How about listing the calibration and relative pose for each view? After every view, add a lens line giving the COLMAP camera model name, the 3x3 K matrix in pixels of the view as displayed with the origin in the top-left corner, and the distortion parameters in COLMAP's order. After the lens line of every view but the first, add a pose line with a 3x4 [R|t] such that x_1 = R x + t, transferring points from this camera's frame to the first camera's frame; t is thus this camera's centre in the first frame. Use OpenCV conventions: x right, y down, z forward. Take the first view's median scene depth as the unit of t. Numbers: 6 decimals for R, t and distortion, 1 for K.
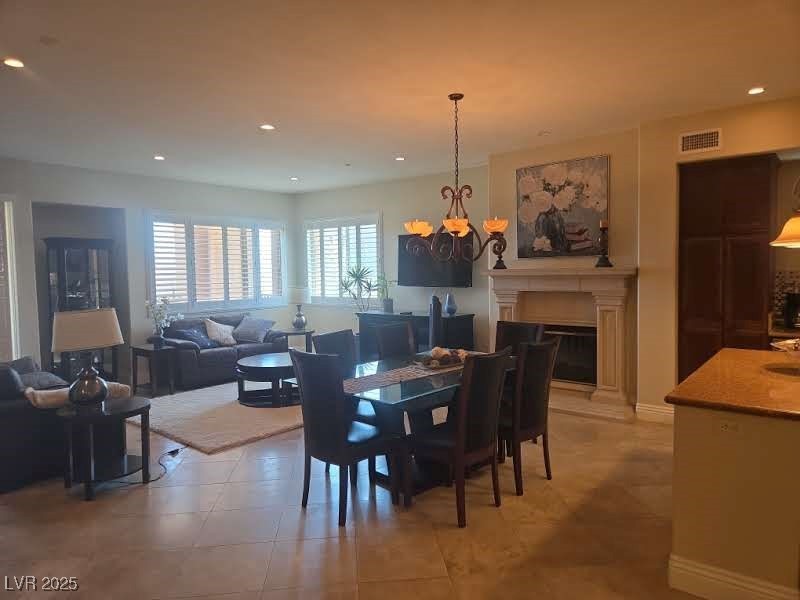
lens RADIAL K [[536.2, 0, 400.0], [0, 536.2, 300.0], [0, 0, 1]] dist [0.004391, -0.001013]
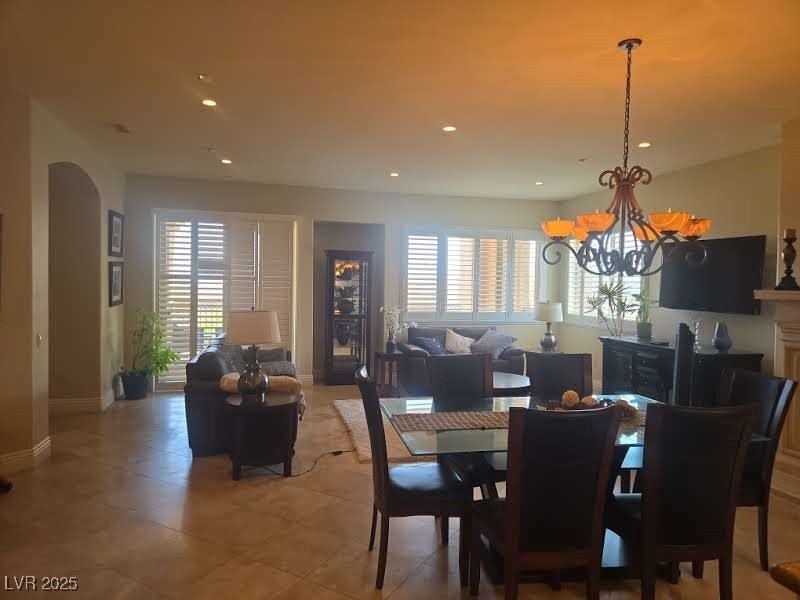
lens RADIAL K [[523.6, 0, 399.7], [0, 523.6, 292.6], [0, 0, 1]] dist [0.001366, -0.000390]
pose [[0.788736, 0.040146, -0.613419, 0.184028], [-0.065340, 0.997687, -0.018719, -0.009829], [0.611249, 0.054845, 0.789536, 0.172273]]
